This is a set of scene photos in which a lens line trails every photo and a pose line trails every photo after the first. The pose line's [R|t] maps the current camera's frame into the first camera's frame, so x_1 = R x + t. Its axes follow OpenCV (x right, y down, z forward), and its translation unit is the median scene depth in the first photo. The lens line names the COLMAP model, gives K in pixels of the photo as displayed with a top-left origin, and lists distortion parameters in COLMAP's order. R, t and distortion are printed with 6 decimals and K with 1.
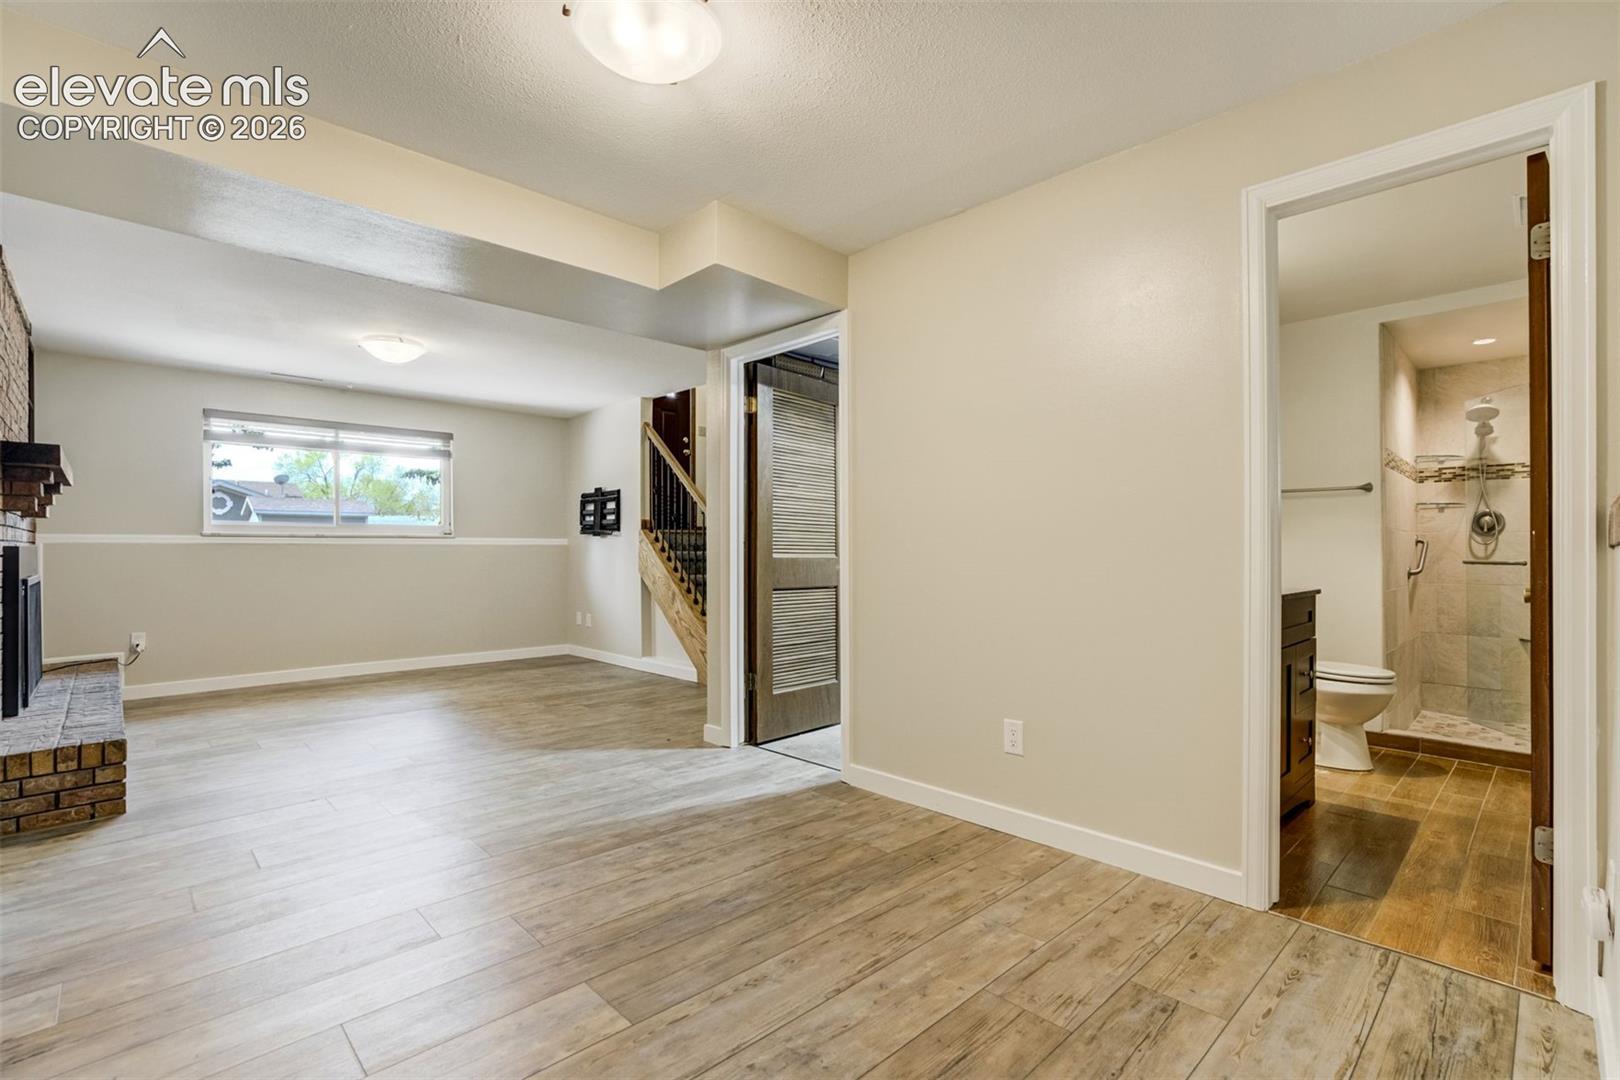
lens RADIAL K [[750.3, 0, 810.0], [0, 750.3, 540.0], [0, 0, 1]] dist [-0.044375, 0.000235]
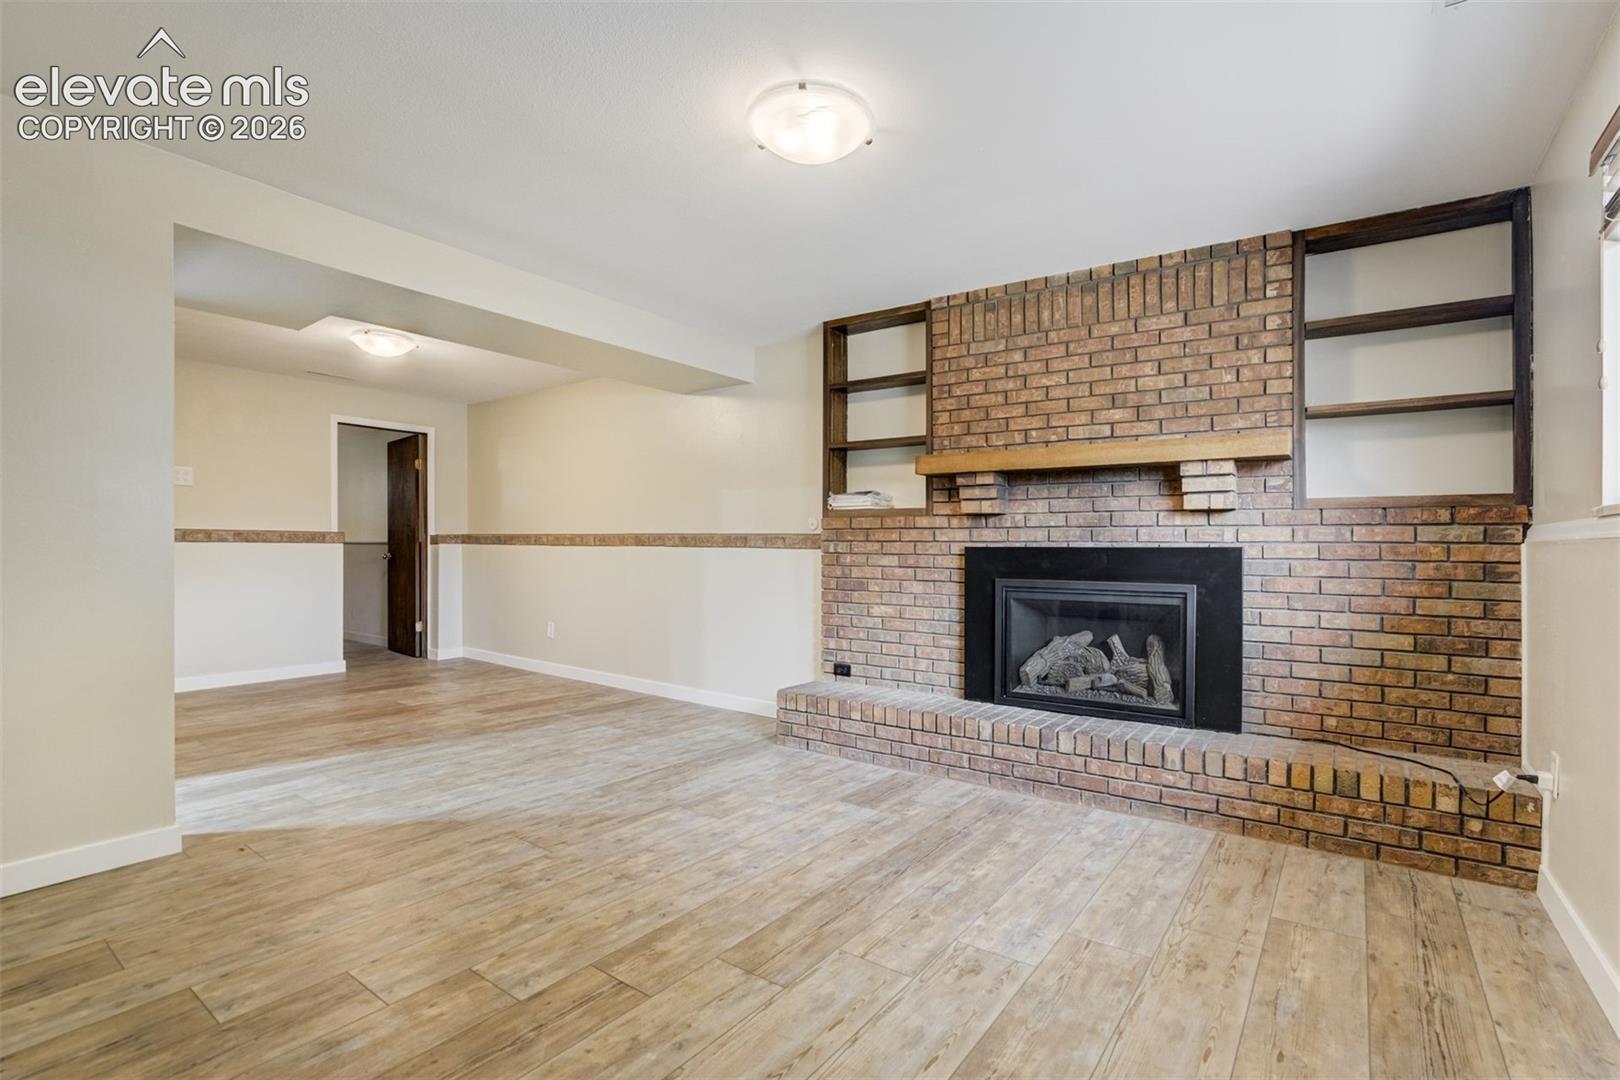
lens RADIAL K [[750.3, 0, 810.0], [0, 750.3, 540.0], [0, 0, 1]] dist [-0.044375, 0.000235]
pose [[-0.985965, -0.000370, -0.166949, -0.647705], [0.001147, 0.999959, -0.008992, 0.017458], [0.166945, -0.009058, -0.985925, 1.962054]]
